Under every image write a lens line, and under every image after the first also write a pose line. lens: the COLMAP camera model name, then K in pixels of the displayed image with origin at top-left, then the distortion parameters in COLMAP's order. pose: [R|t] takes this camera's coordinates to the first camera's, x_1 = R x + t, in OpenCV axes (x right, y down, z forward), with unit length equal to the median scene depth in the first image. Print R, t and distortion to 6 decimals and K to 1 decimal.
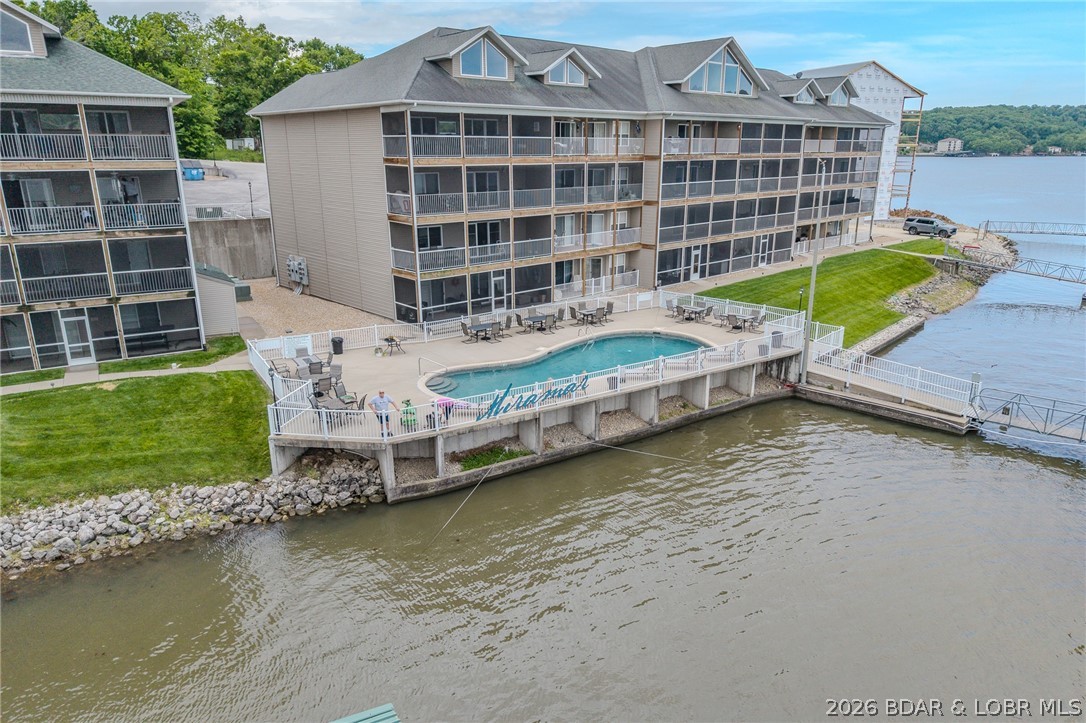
lens RADIAL K [[710.0, 0, 548.2], [0, 710.0, 366.6], [0, 0, 1]] dist [0.001920, -0.002764]
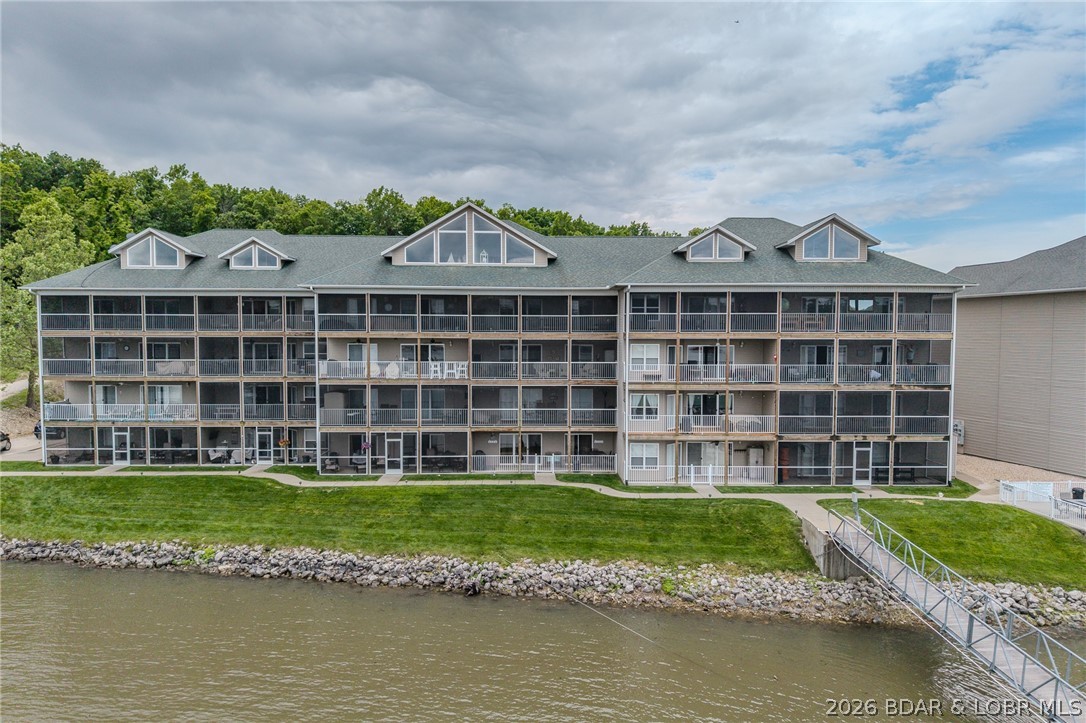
lens RADIAL K [[729.9, 0, 562.1], [0, 729.9, 363.8], [0, 0, 1]] dist [0.048697, -0.001490]
pose [[0.865768, 0.019061, -0.500082, -0.363787], [-0.144454, 0.966258, -0.213257, 0.114623], [0.479143, 0.256870, 0.839309, -0.336553]]
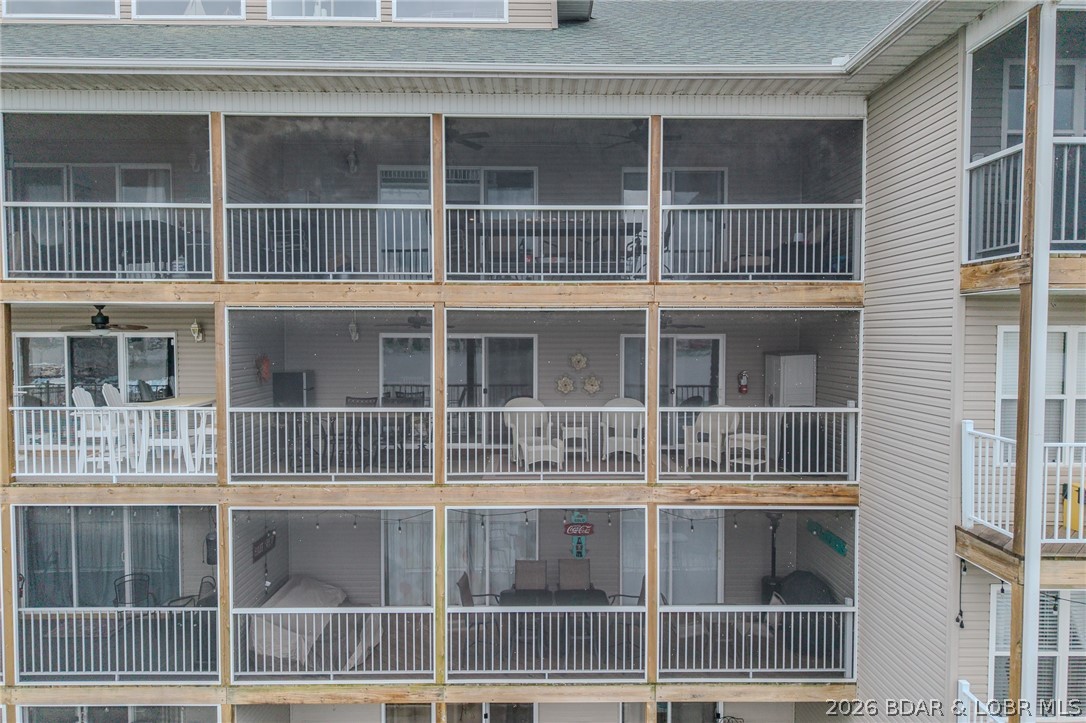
lens RADIAL K [[710.0, 0, 548.2], [0, 710.0, 366.6], [0, 0, 1]] dist [0.001920, -0.002764]
pose [[0.844512, 0.022164, -0.535078, -0.804637], [-0.152682, 0.967641, -0.200896, -0.083671], [0.513311, 0.251355, 0.820568, 0.369021]]
